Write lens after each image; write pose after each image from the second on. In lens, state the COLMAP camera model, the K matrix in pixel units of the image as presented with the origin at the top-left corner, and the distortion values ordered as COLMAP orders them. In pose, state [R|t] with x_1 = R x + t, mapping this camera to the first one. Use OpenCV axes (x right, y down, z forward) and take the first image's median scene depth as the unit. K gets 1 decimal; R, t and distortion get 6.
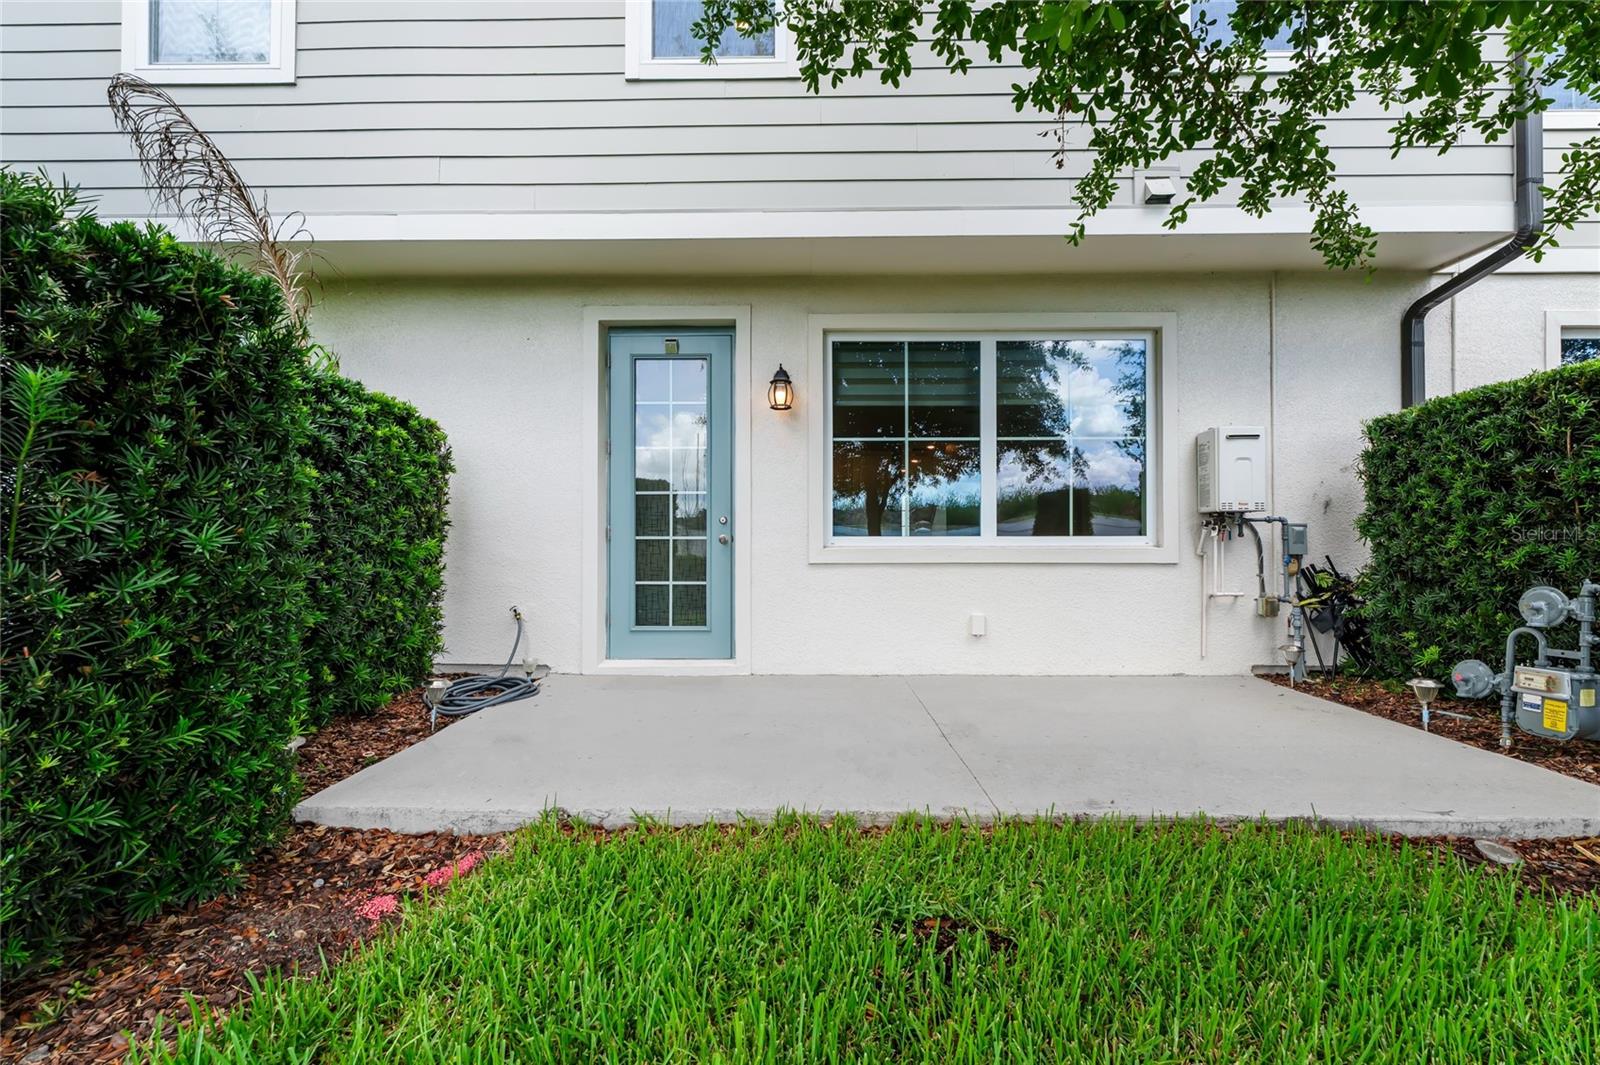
lens RADIAL K [[678.1, 0, 803.7], [0, 678.1, 546.4], [0, 0, 1]] dist [-0.002843, -0.000344]
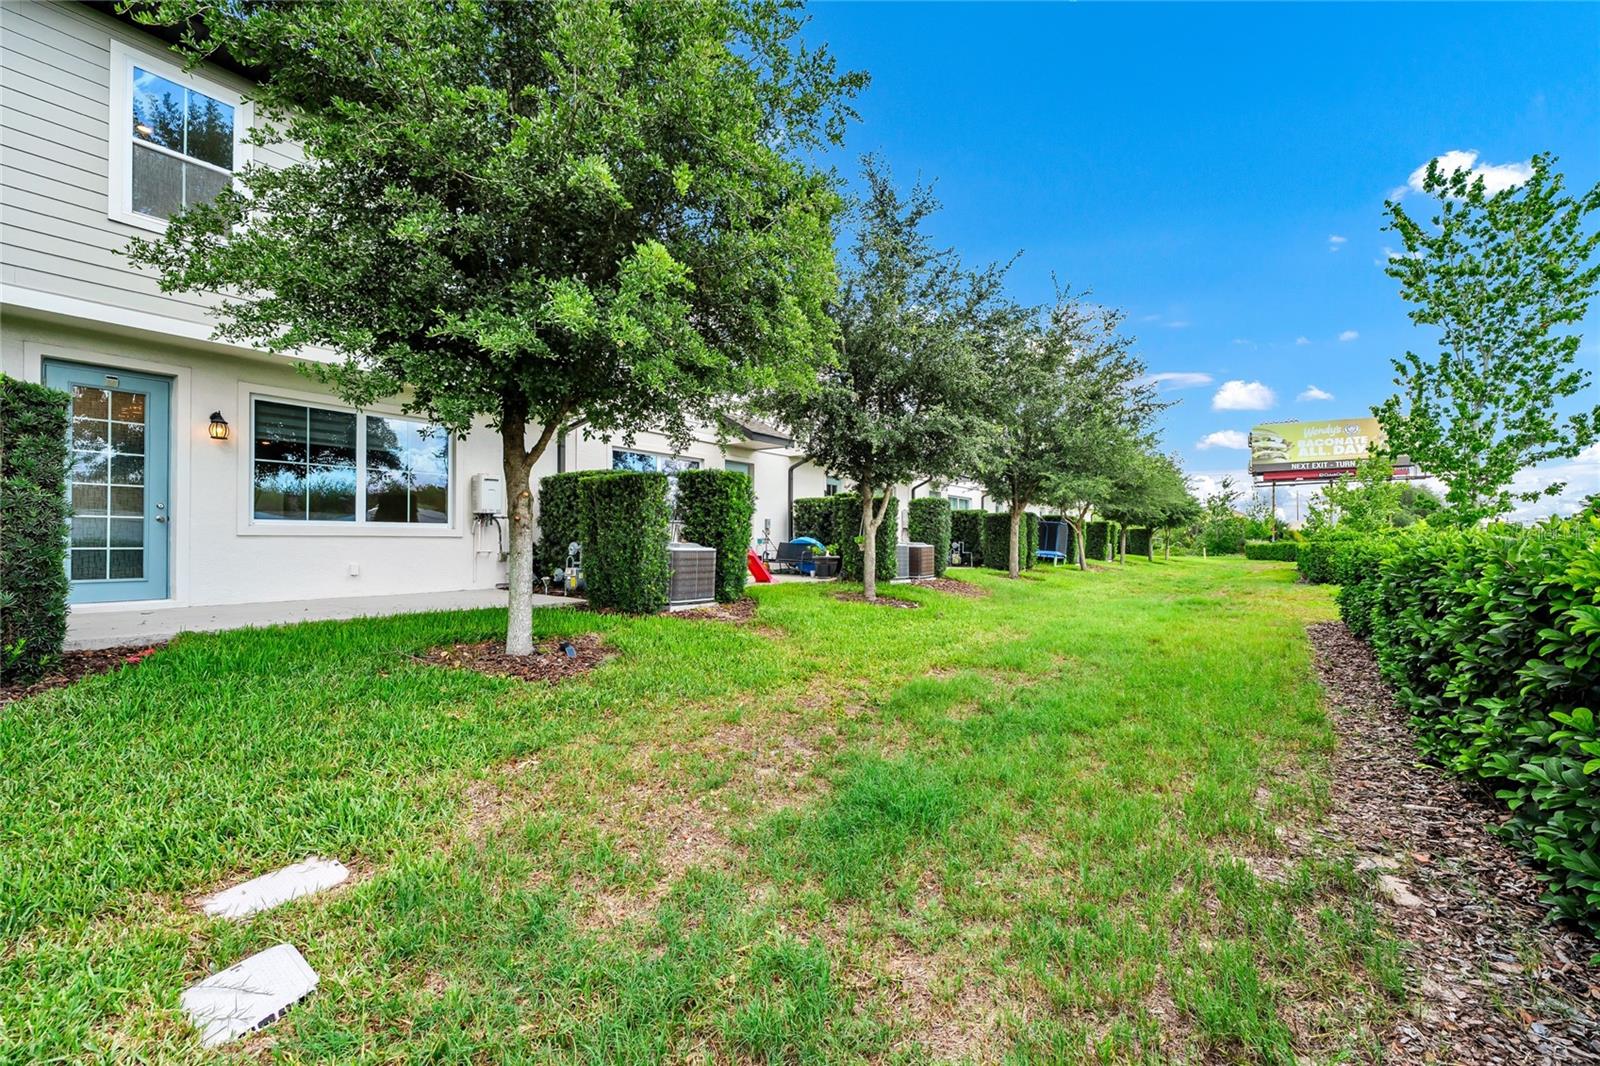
lens RADIAL K [[657.9, 0, 795.6], [0, 657.9, 536.0], [0, 0, 1]] dist [0.000341, -0.000299]
pose [[0.598334, 0.008179, 0.801205, -0.489890], [-0.010775, 0.999940, -0.002162, 0.016540], [-0.801174, -0.007339, 0.598386, -1.095369]]
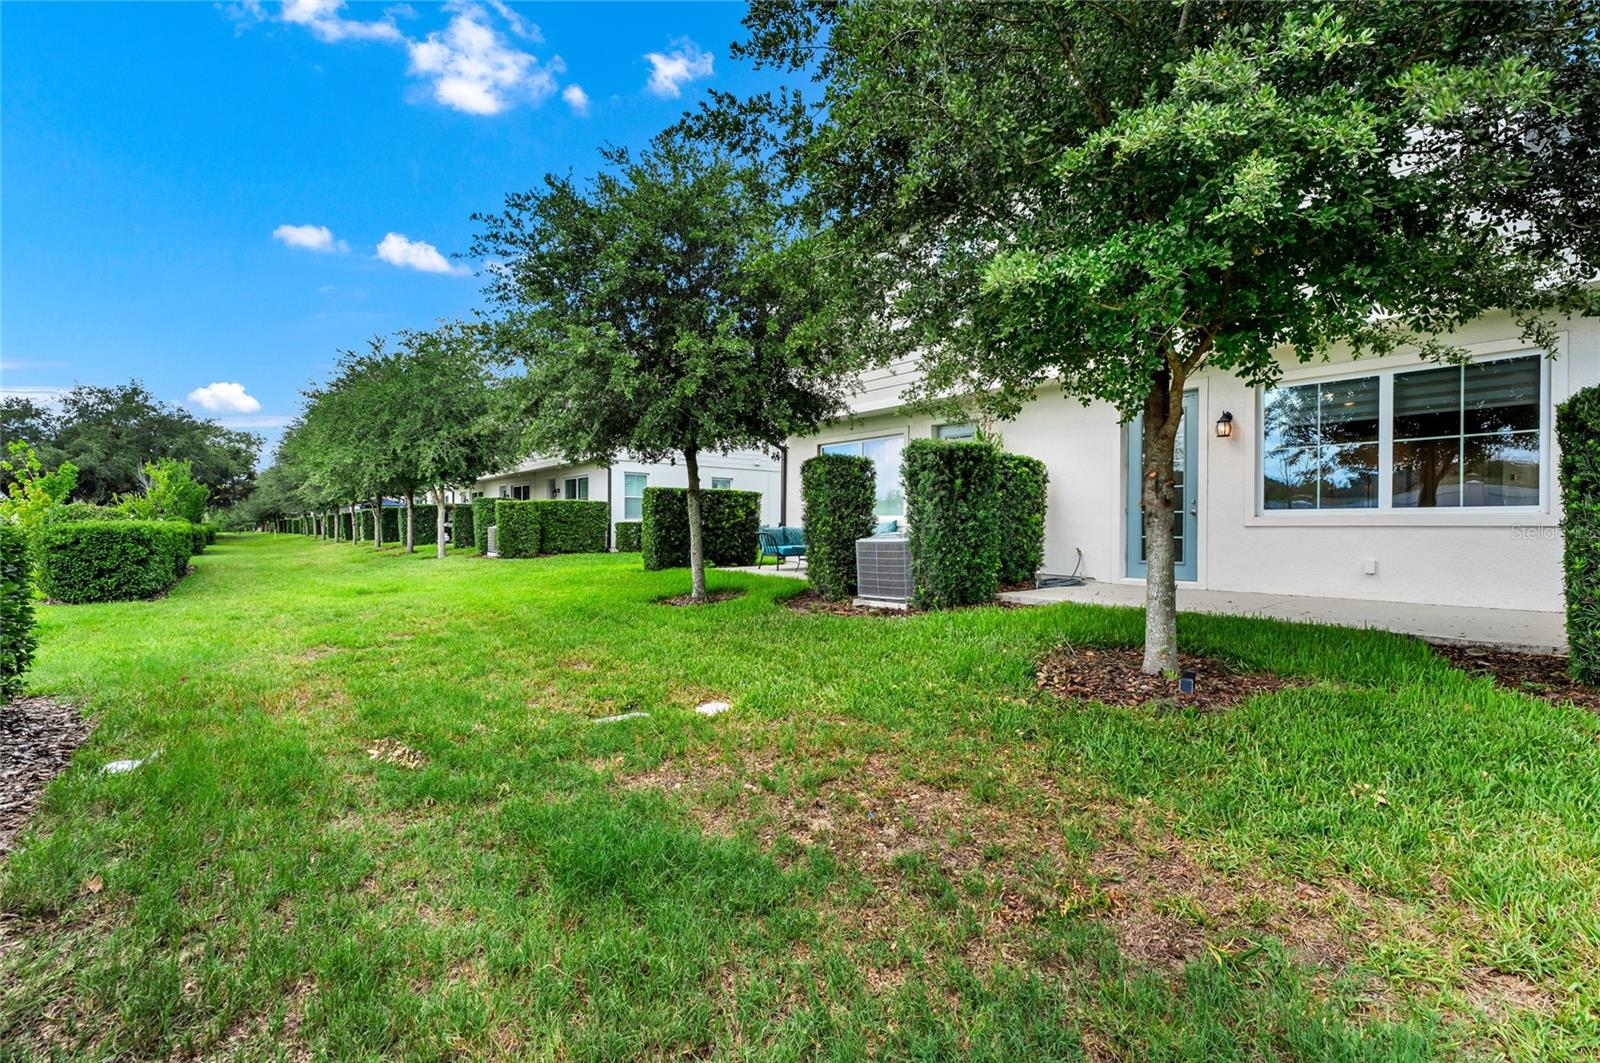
lens RADIAL K [[657.9, 0, 795.6], [0, 657.9, 534.5], [0, 0, 1]] dist [0.000341, -0.000299]
pose [[0.635212, 0.011151, -0.772257, 0.614345], [0.001135, 0.999881, 0.015372, 0.021957], [0.772337, -0.010641, 0.635124, -0.993040]]
